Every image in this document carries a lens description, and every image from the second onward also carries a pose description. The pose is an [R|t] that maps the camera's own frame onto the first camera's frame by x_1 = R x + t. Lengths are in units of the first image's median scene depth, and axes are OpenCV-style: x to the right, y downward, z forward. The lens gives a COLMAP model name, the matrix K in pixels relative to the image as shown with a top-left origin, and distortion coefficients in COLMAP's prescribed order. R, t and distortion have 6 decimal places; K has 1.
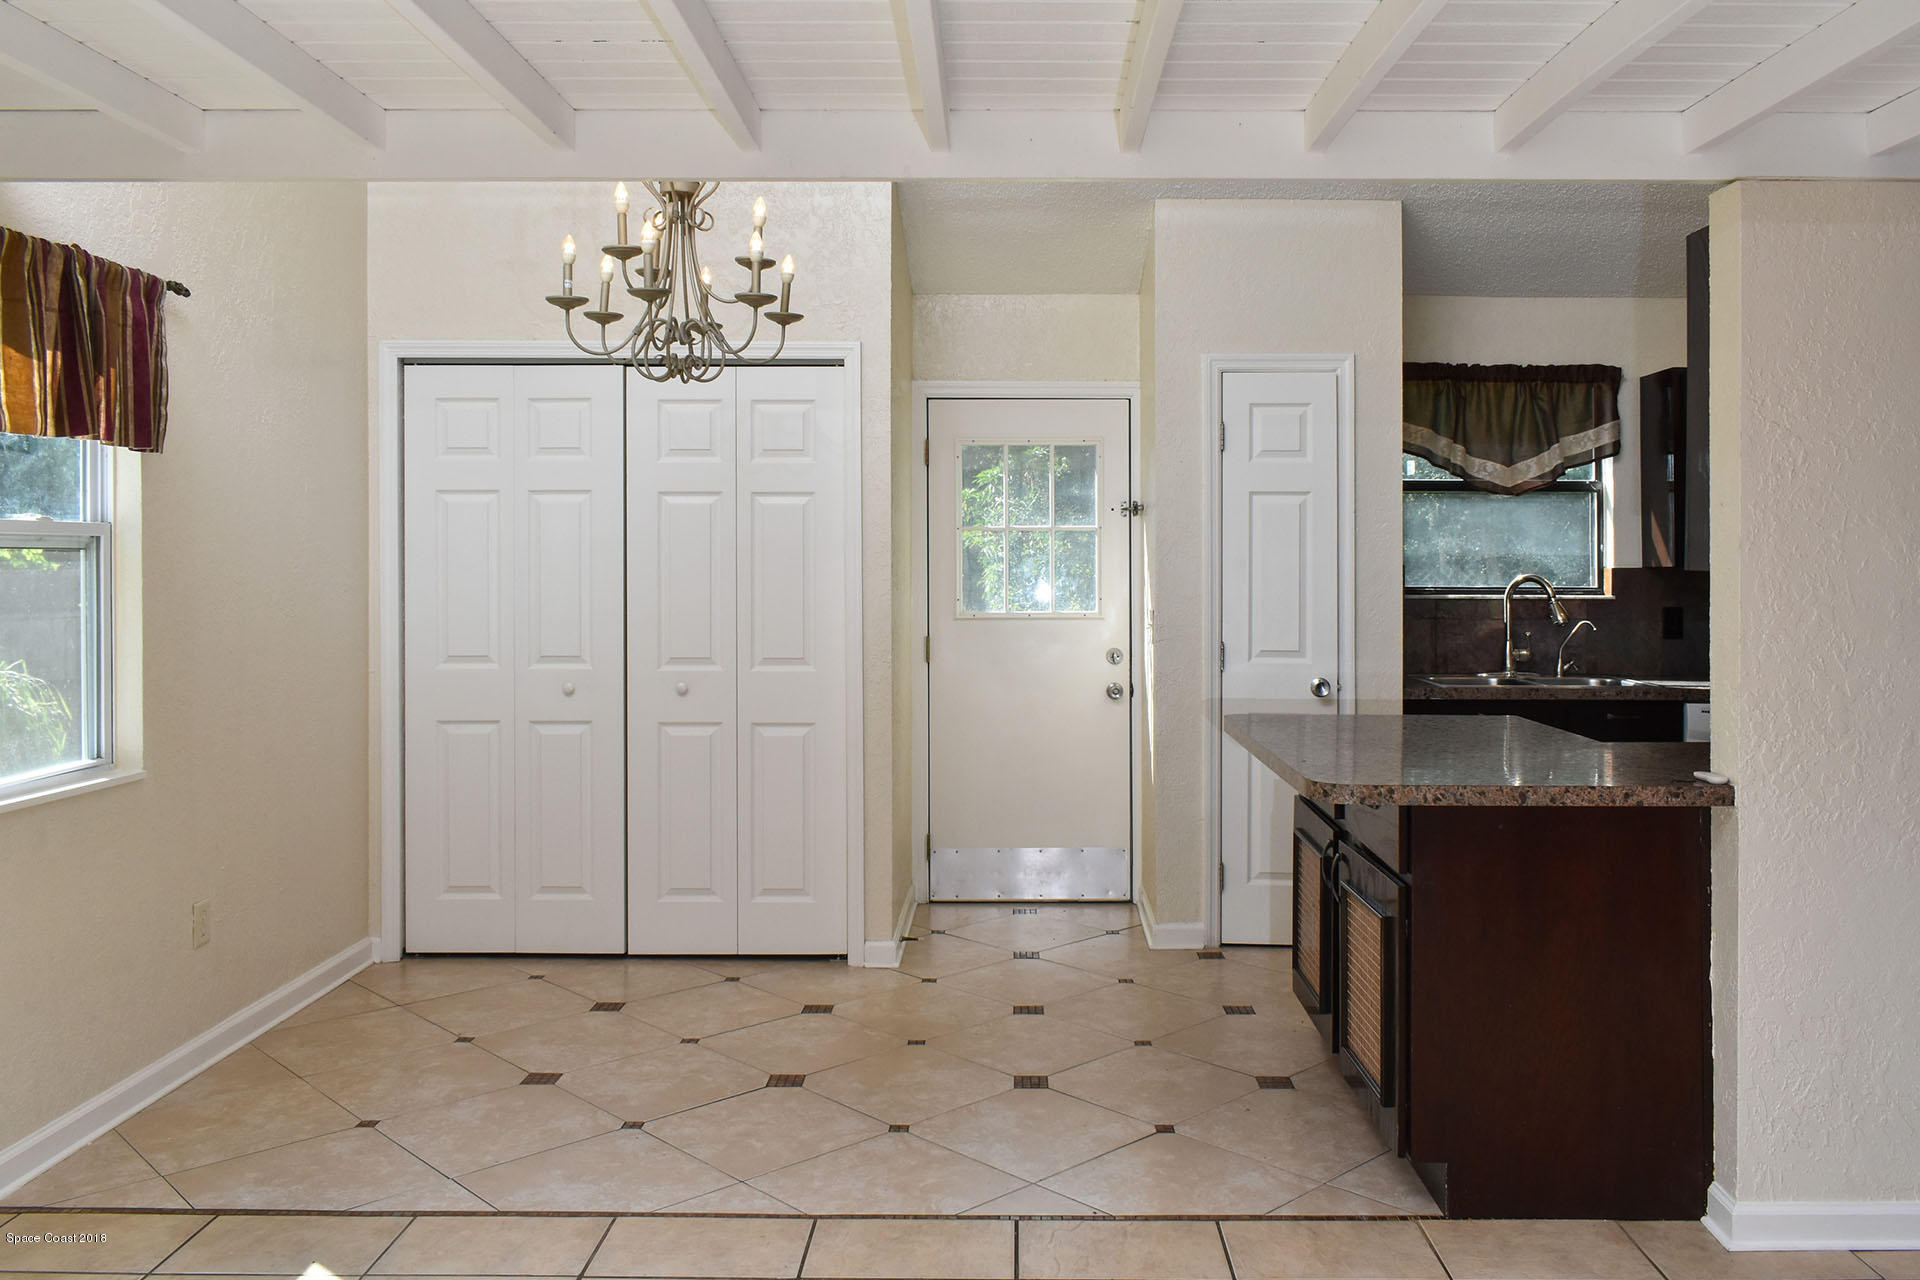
lens RADIAL K [[1508.0, 0, 1004.3], [0, 1508.0, 553.1], [0, 0, 1]] dist [-0.008571, -0.000392]
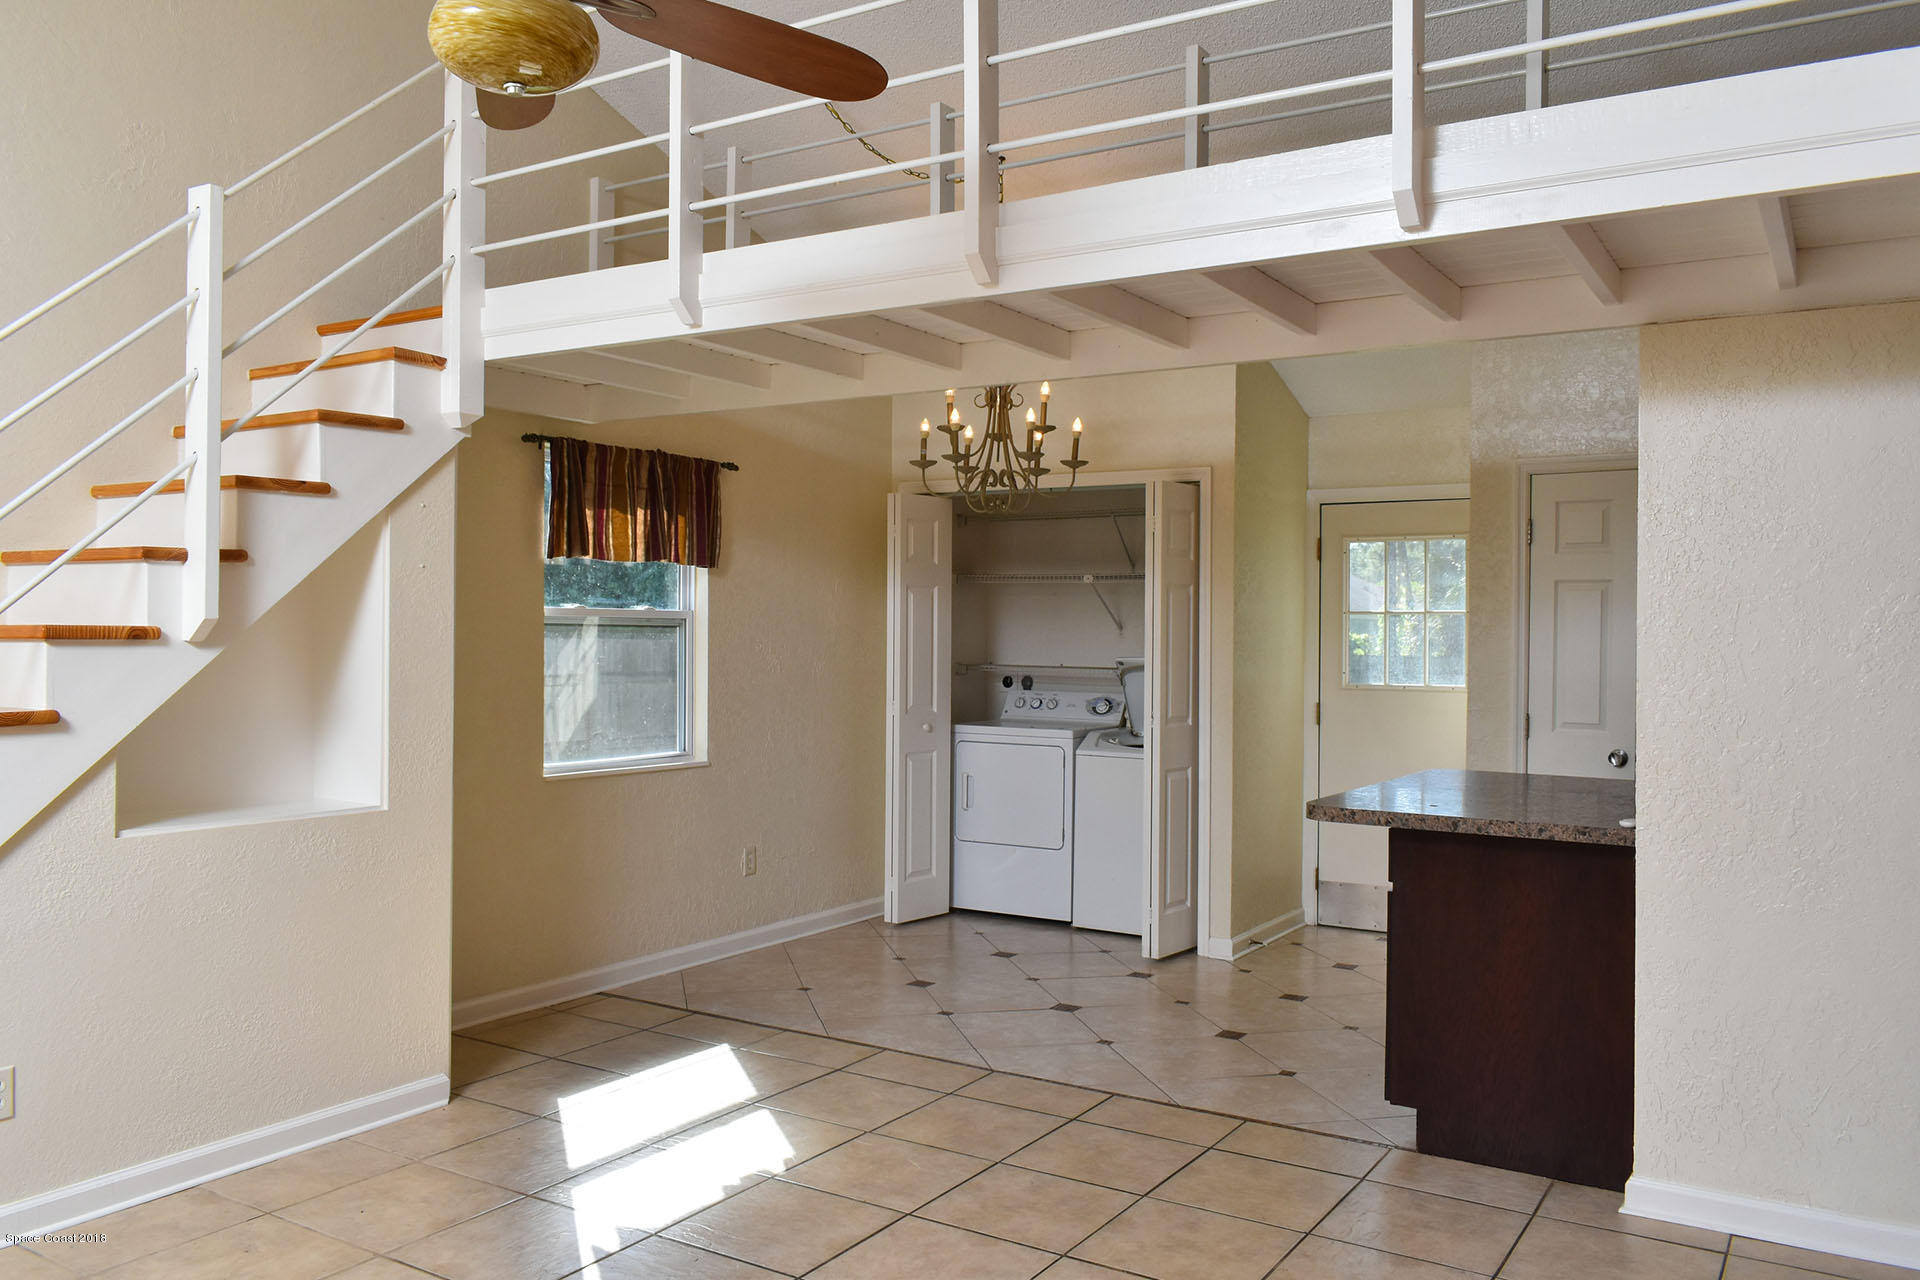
lens RADIAL K [[1478.9, 0, 964.4], [0, 1478.9, 637.7], [0, 0, 1]] dist [-0.014383, 0.002482]
pose [[0.848919, 0.008552, -0.528453, 0.621803], [-0.006730, 0.999963, 0.005370, -0.001078], [0.528479, -0.001002, 0.848945, -0.270739]]
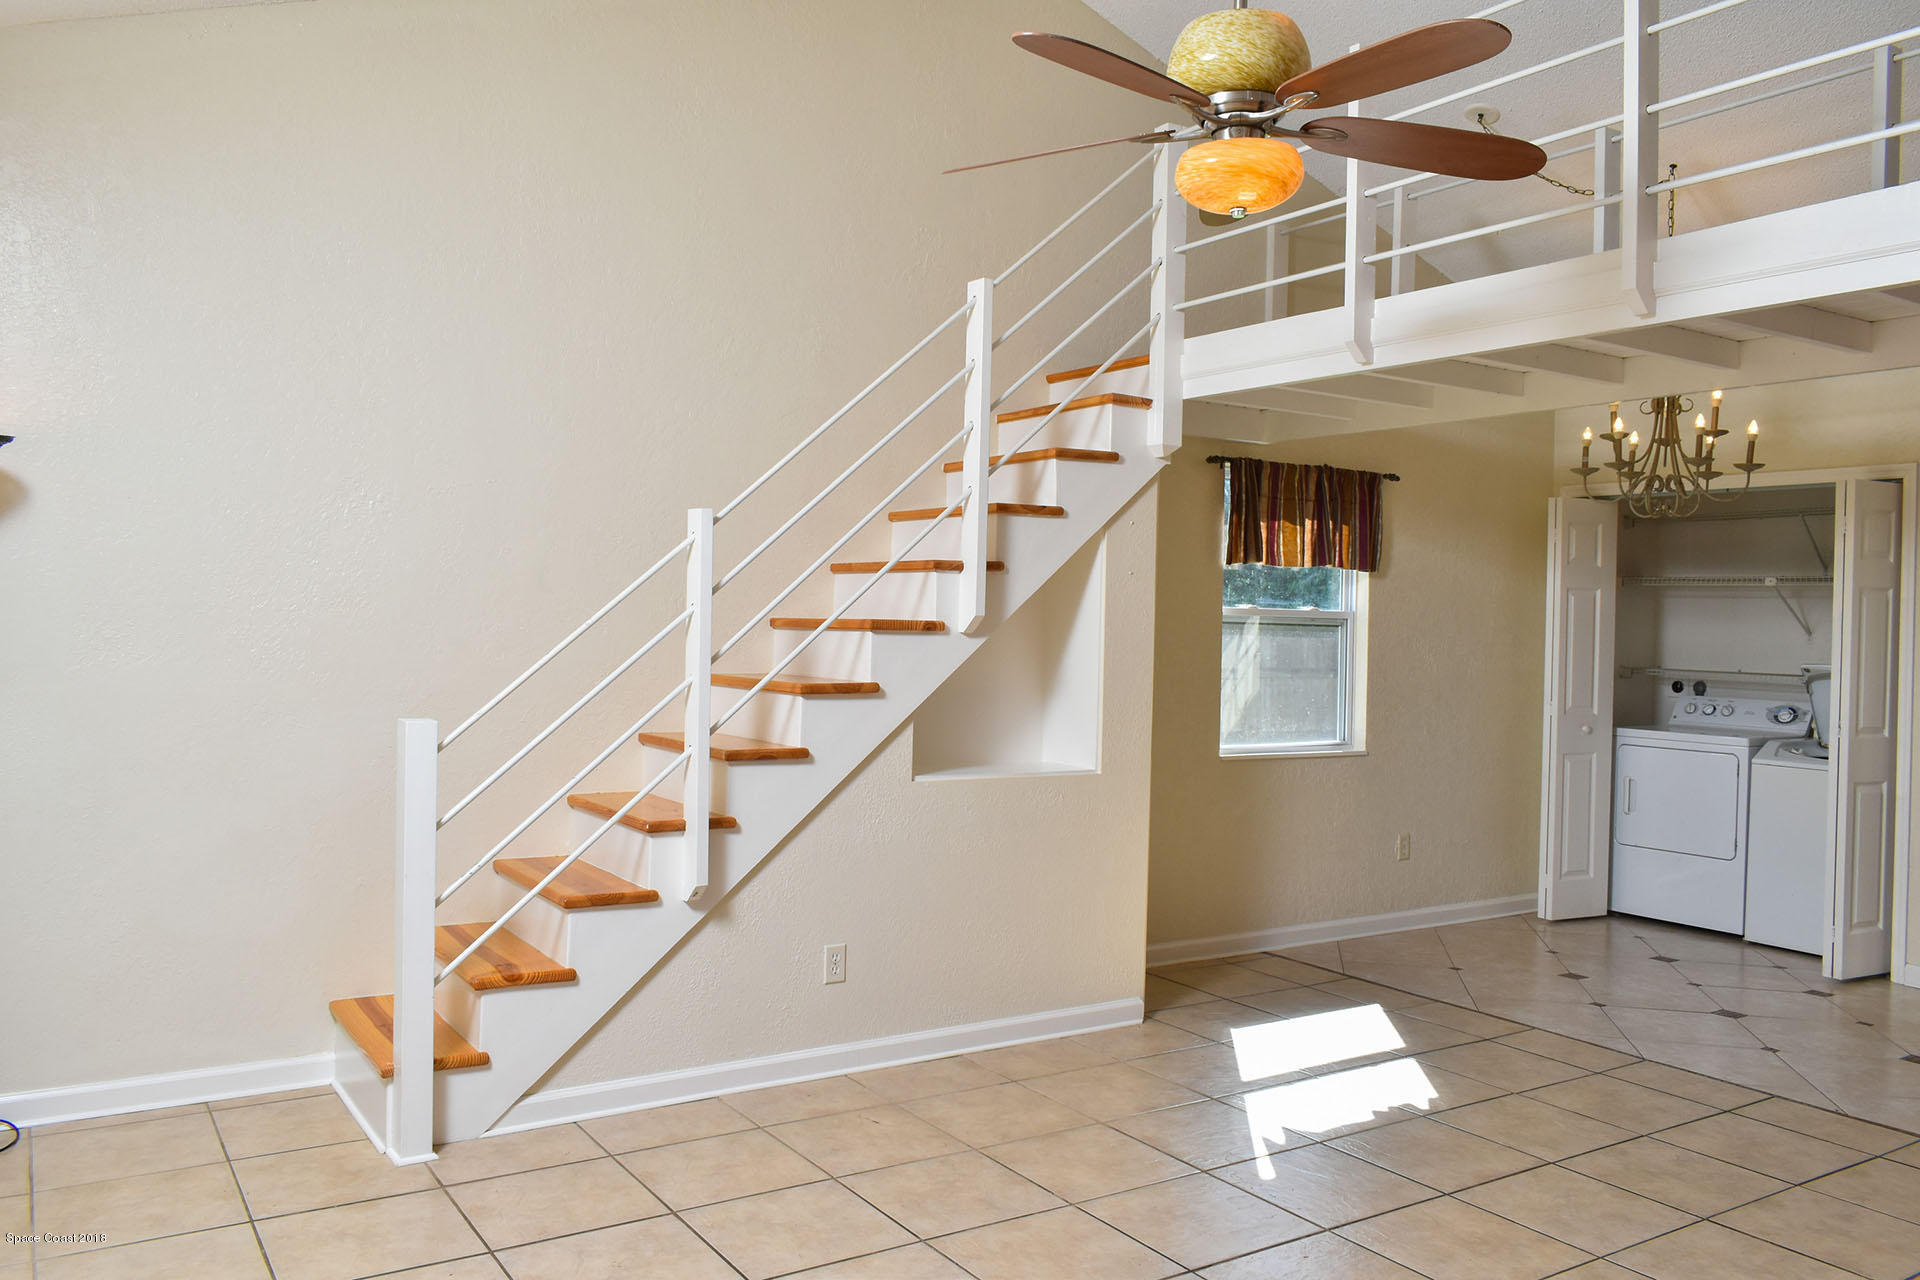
lens RADIAL K [[1478.9, 0, 964.4], [0, 1478.9, 637.7], [0, 0, 1]] dist [-0.014383, 0.002482]
pose [[0.550468, 0.020888, -0.834595, 0.743054], [-0.019507, 0.999736, 0.012155, -0.001094], [0.834628, 0.009589, 0.550730, -0.431204]]
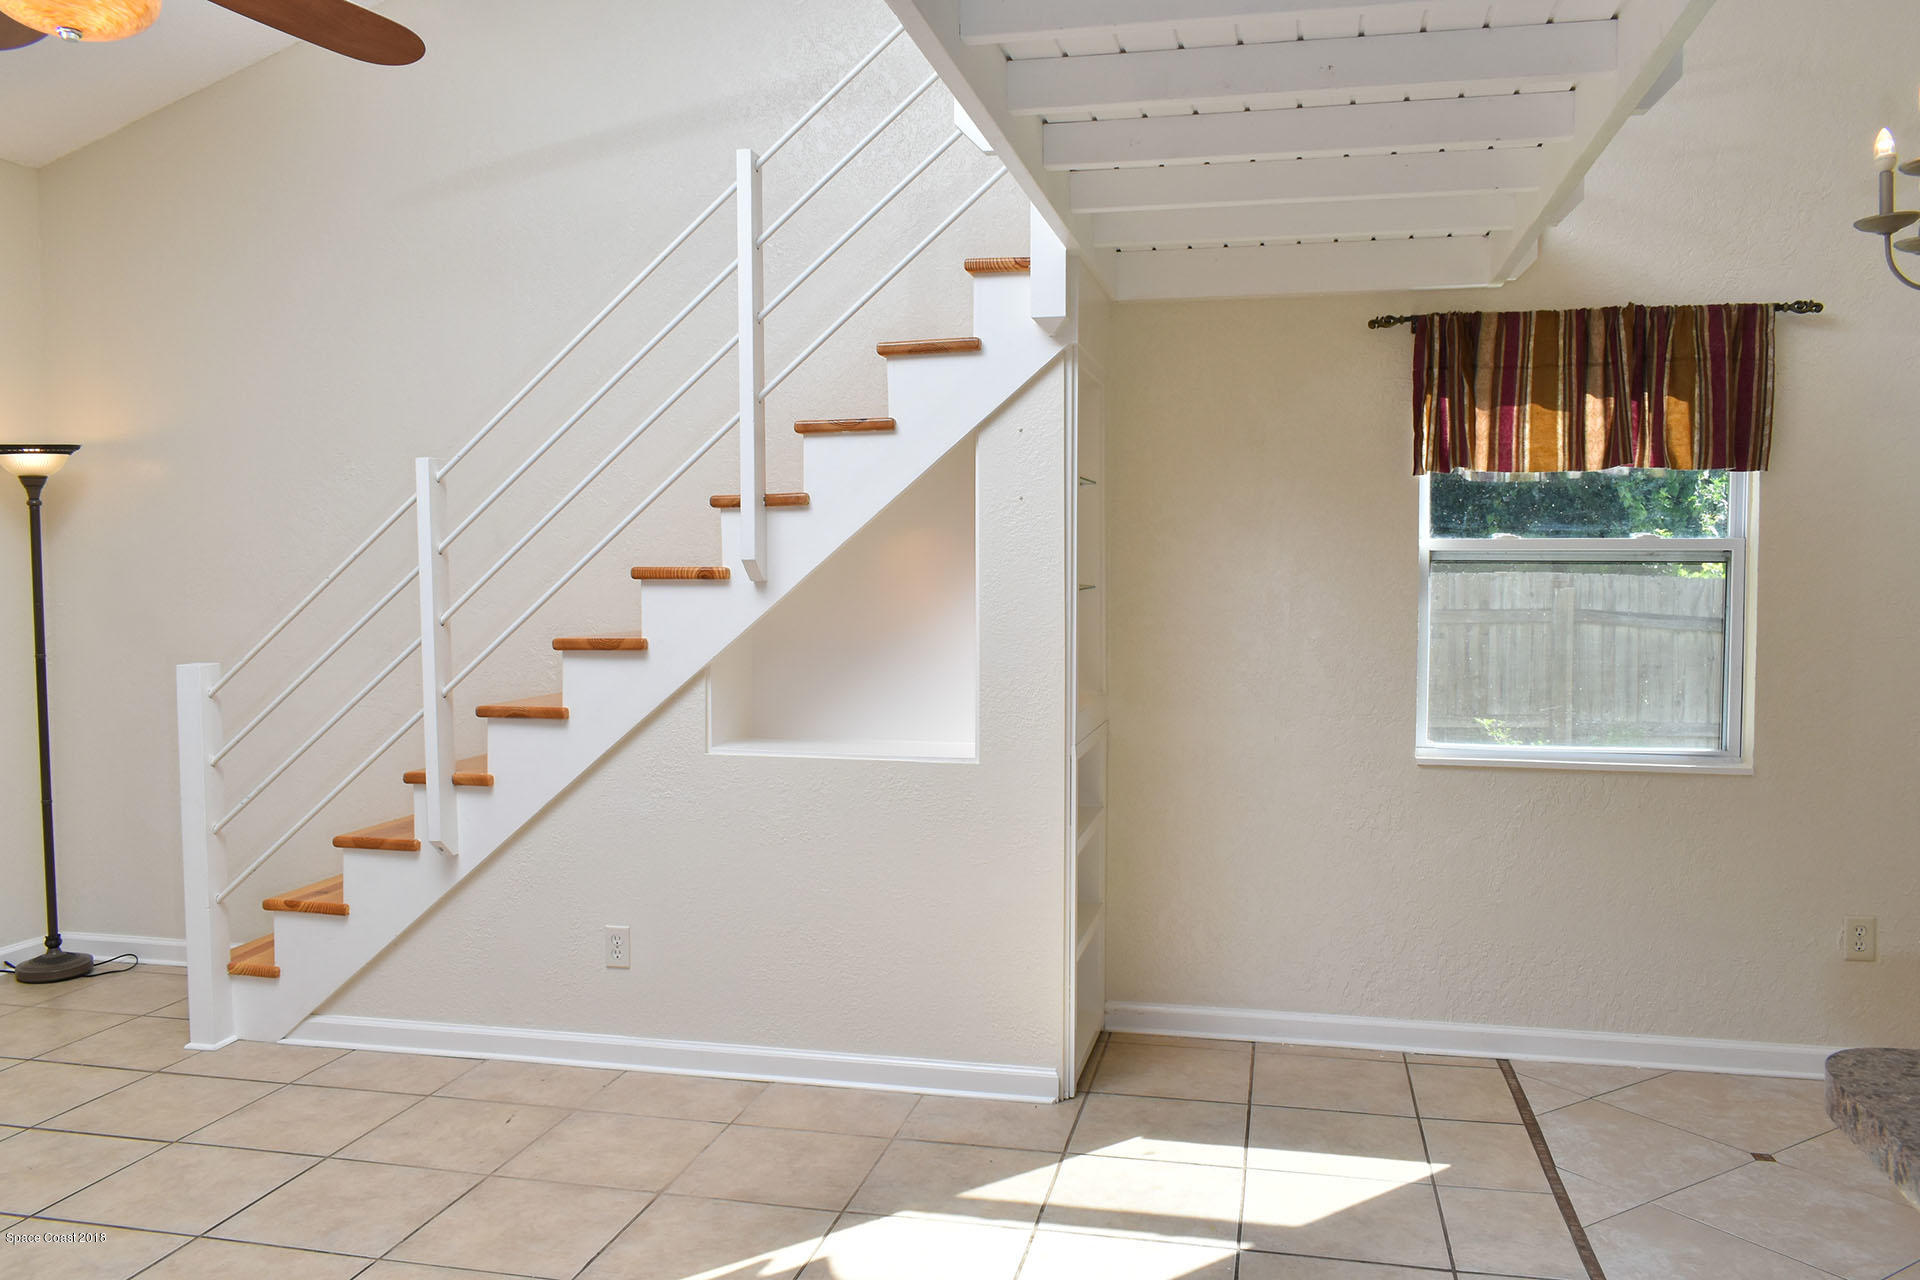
lens RADIAL K [[1478.9, 0, 964.4], [0, 1478.9, 637.7], [0, 0, 1]] dist [-0.014383, 0.002482]
pose [[-0.213875, 0.044058, -0.975867, 0.682251], [0.001667, 0.998997, 0.044737, 0.003795], [0.976860, 0.007941, -0.213734, 0.803355]]
